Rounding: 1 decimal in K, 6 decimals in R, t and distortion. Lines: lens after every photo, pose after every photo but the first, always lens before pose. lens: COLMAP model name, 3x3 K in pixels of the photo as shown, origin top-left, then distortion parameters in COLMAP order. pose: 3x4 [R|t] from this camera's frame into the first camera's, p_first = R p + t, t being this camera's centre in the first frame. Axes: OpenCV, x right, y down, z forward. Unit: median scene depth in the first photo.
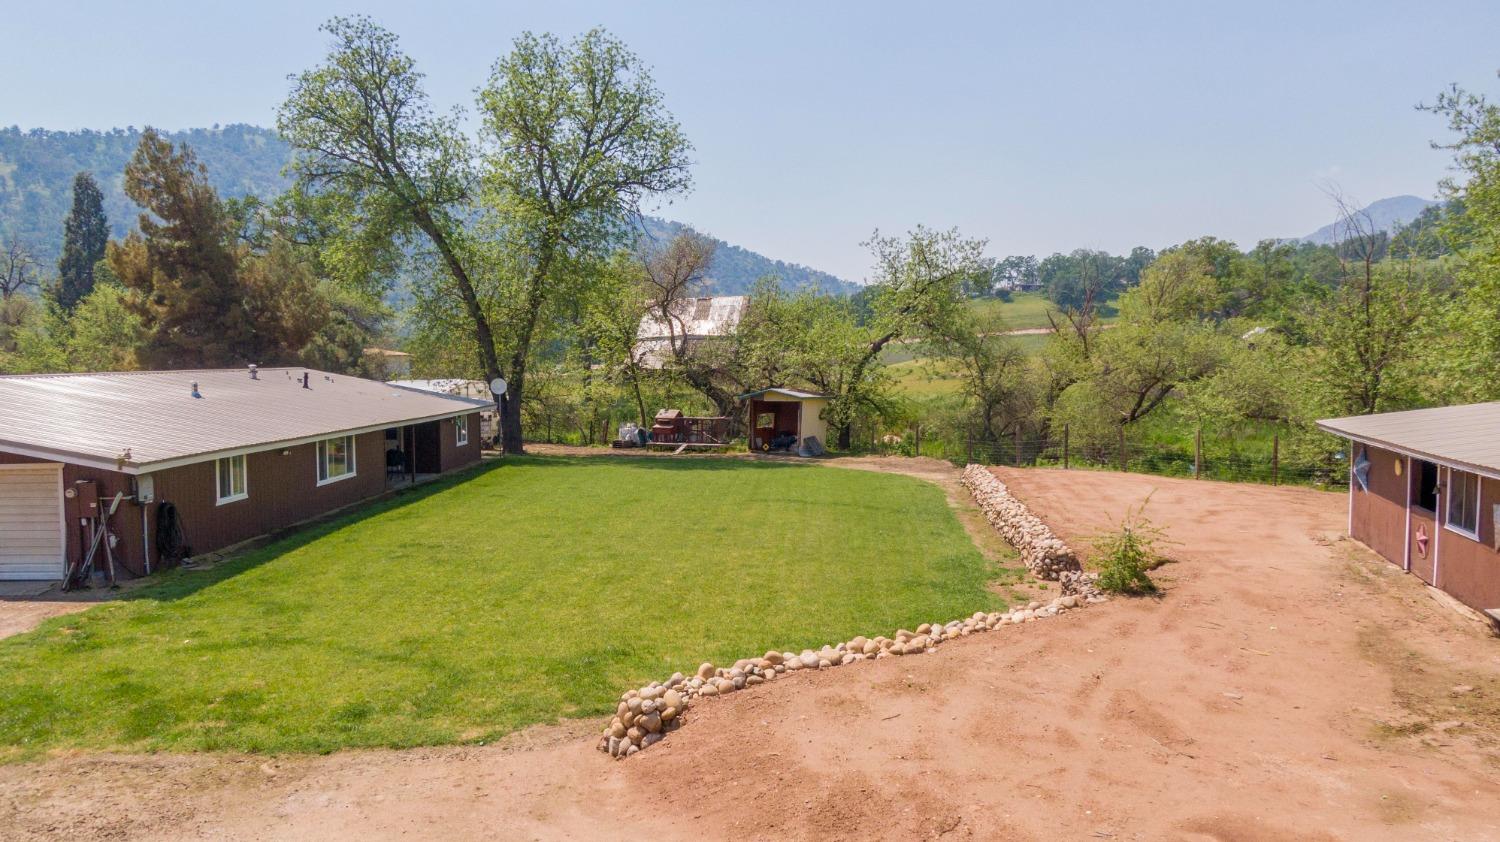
lens RADIAL K [[1110.9, 0, 748.1], [0, 1110.9, 423.6], [0, 0, 1]] dist [0.037417, -0.036707]
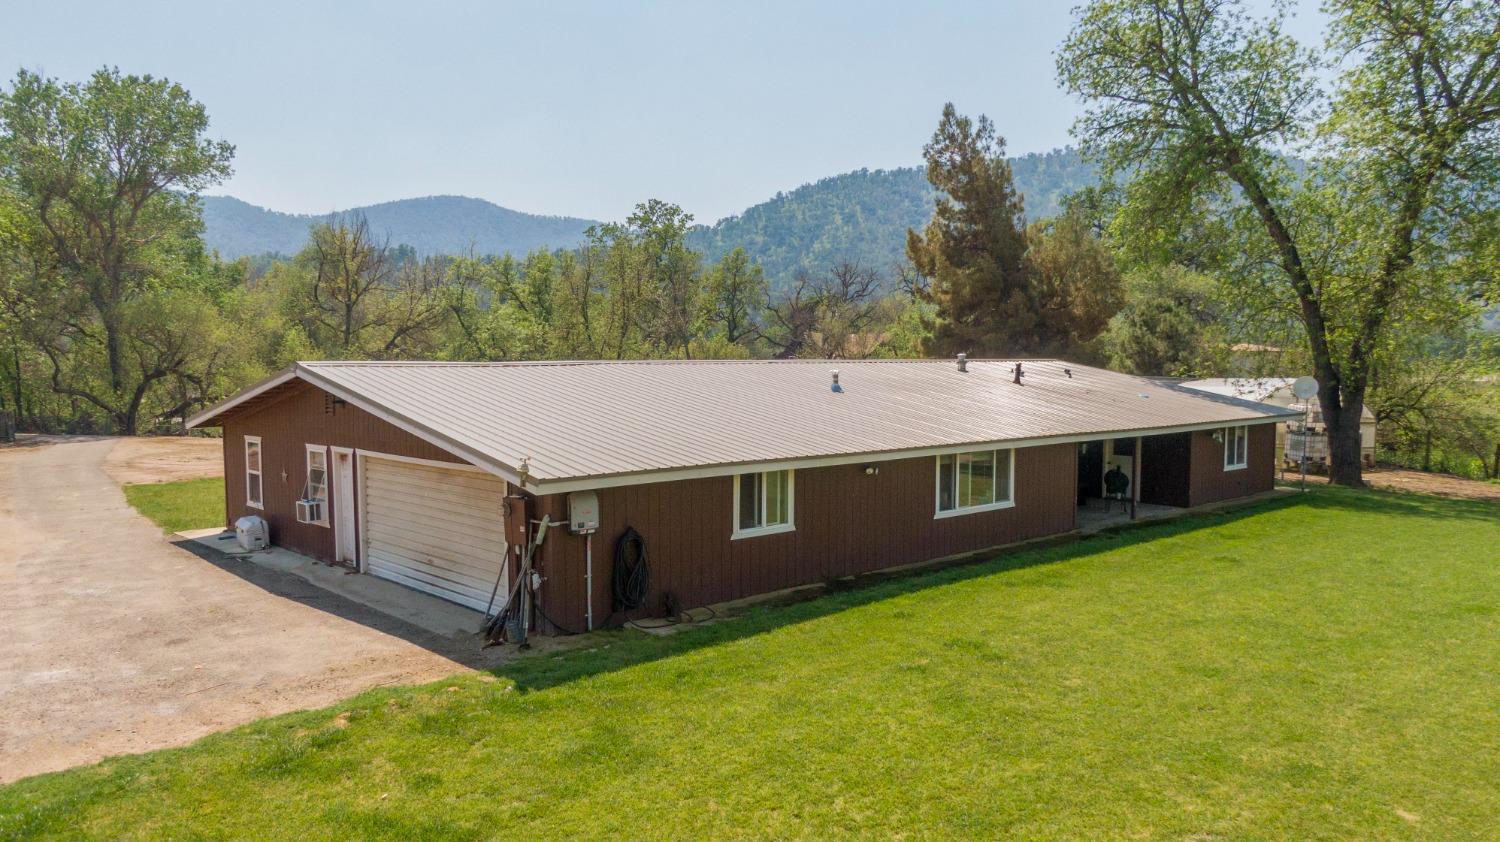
lens RADIAL K [[1110.9, 0, 747.5], [0, 1110.9, 419.8], [0, 0, 1]] dist [0.037417, -0.036707]
pose [[0.711637, 0.044310, -0.701149, 0.013746], [-0.046897, 0.998779, 0.015521, -0.006988], [0.700981, 0.021836, 0.712846, 0.231509]]
